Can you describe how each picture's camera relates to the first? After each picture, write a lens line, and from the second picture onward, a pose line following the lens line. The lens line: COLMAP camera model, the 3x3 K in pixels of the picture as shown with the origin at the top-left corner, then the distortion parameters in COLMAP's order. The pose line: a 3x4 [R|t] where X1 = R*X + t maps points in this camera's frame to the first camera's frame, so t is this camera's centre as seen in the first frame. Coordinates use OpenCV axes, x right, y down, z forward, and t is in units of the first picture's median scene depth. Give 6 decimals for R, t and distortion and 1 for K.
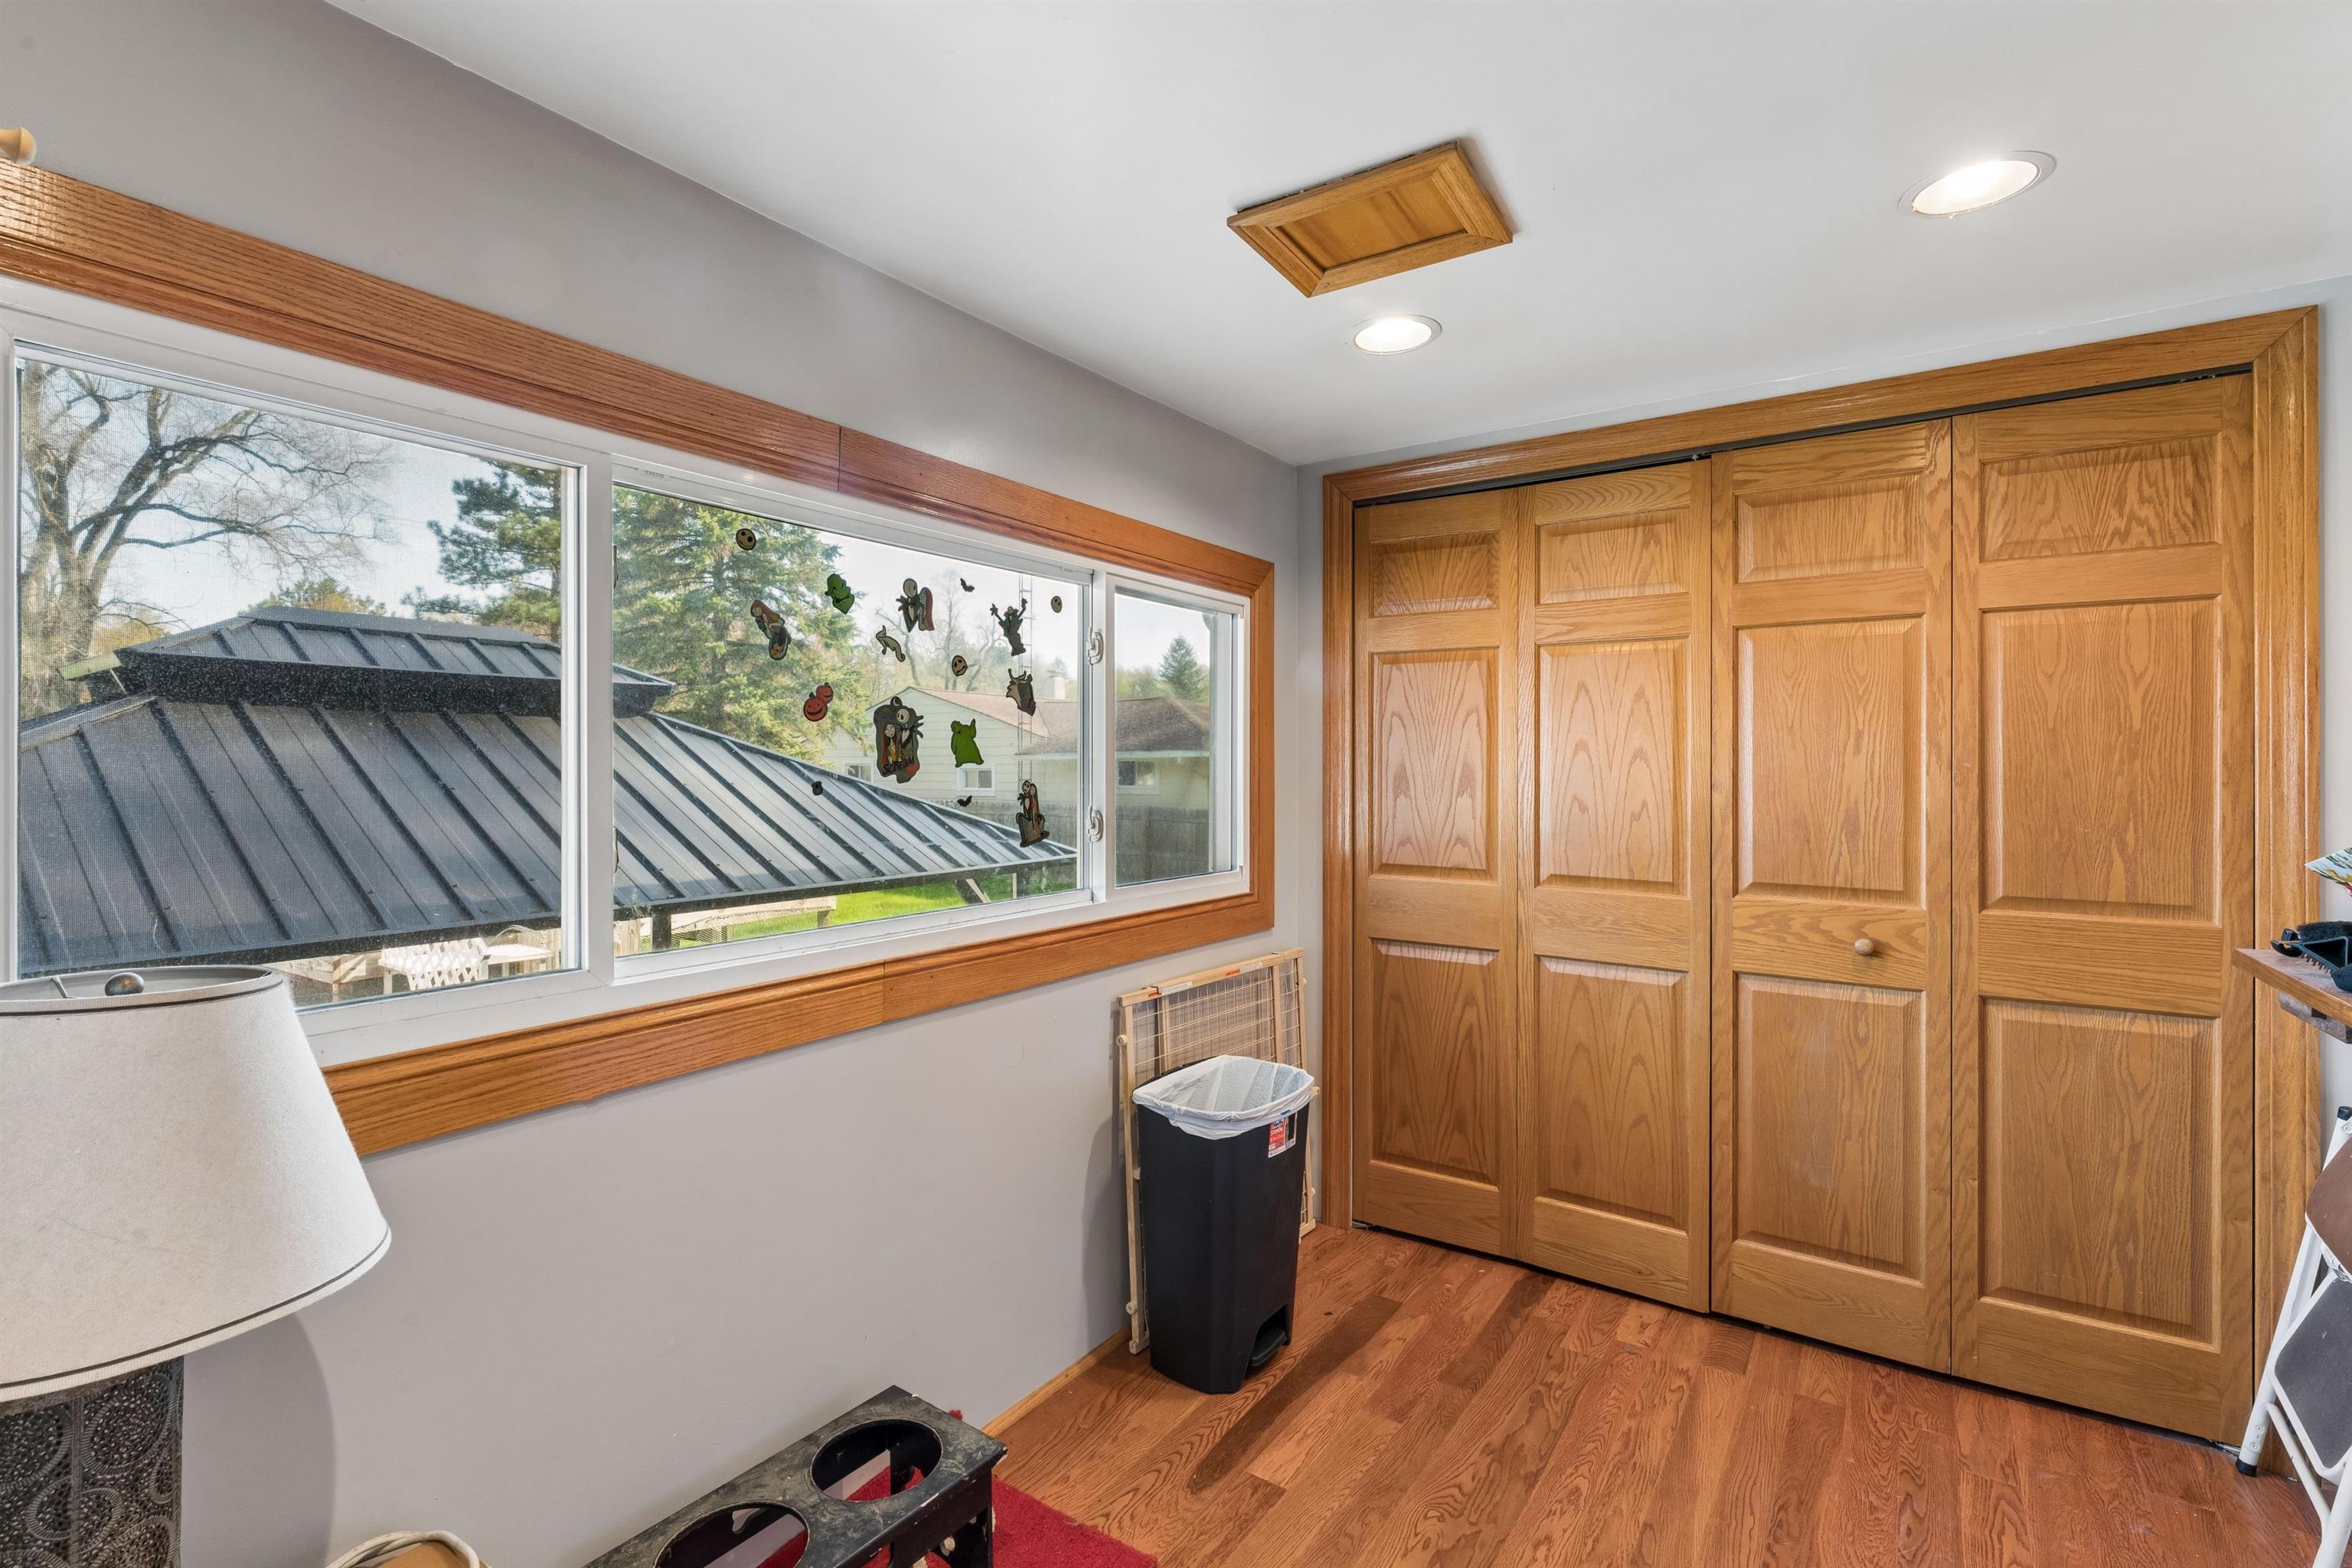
lens RADIAL K [[1050.6, 0, 1181.6], [0, 1050.6, 766.2], [0, 0, 1]] dist [0.000390, -0.000049]
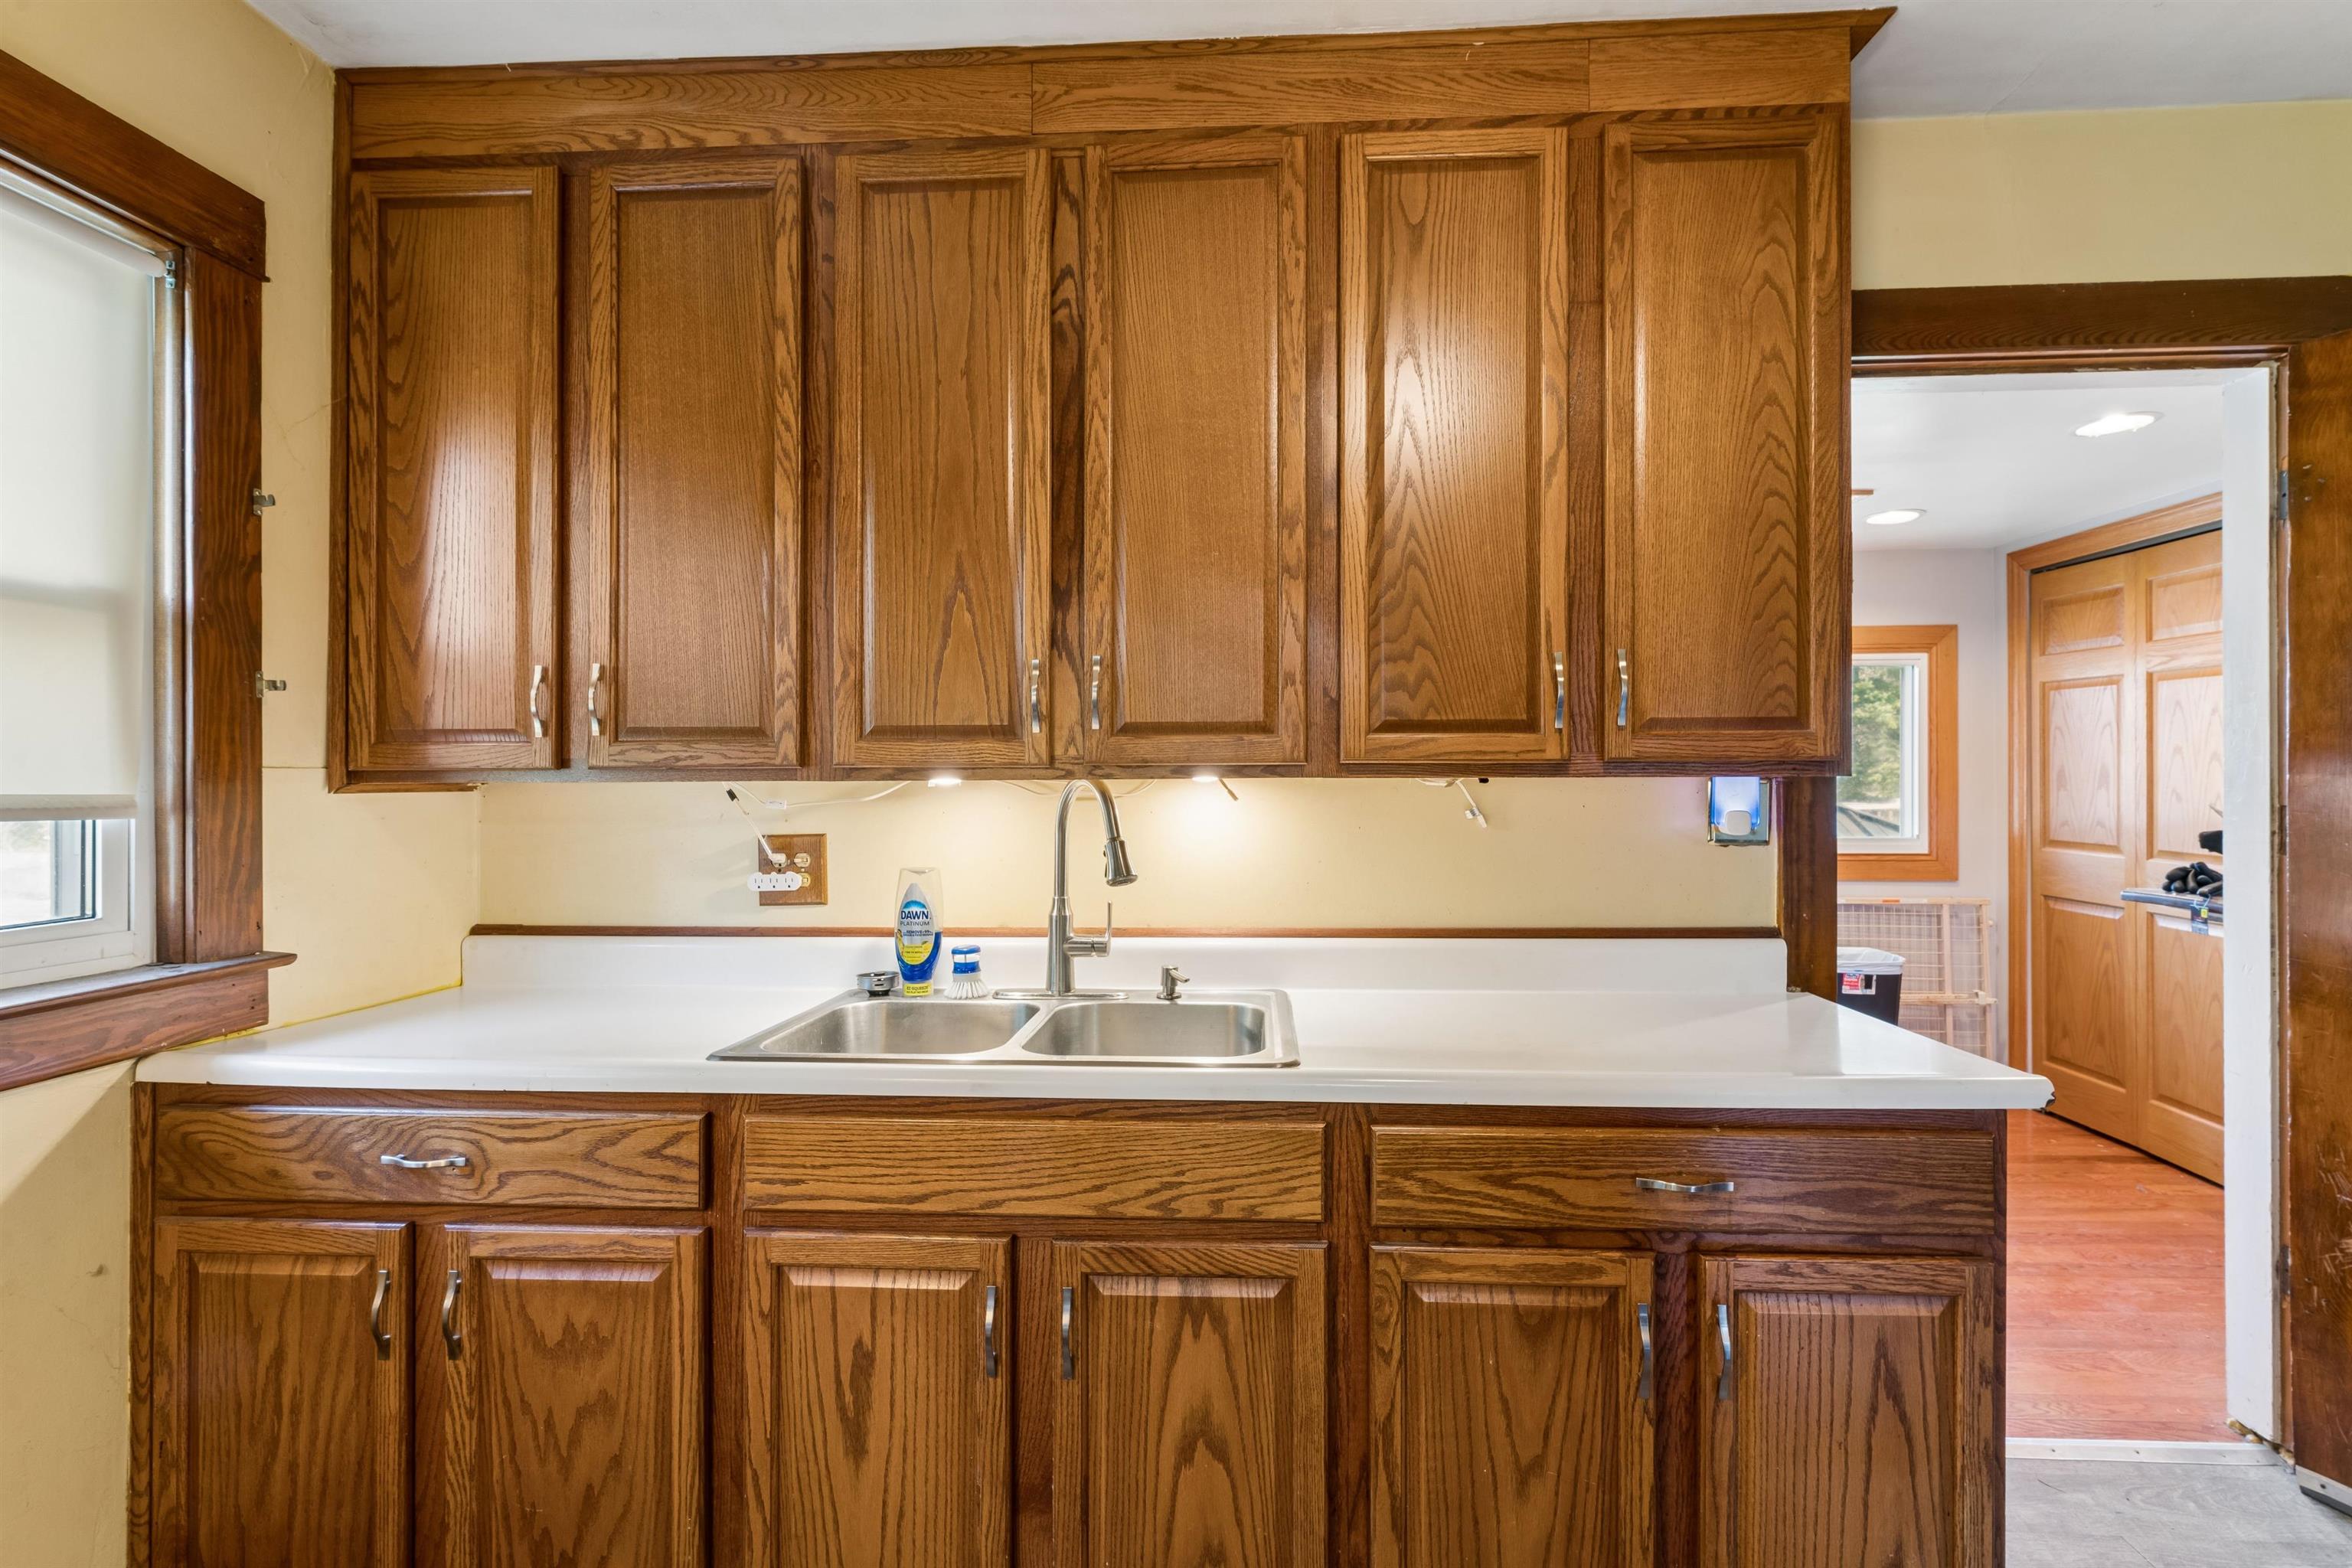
lens RADIAL K [[1050.6, 0, 1191.7], [0, 1050.6, 775.1], [0, 0, 1]] dist [0.000390, -0.000049]
pose [[0.521189, 0.000950, -0.853441, 0.787752], [0.003771, 0.999987, 0.003416, 0.001539], [0.853433, -0.004999, 0.521178, -0.647370]]
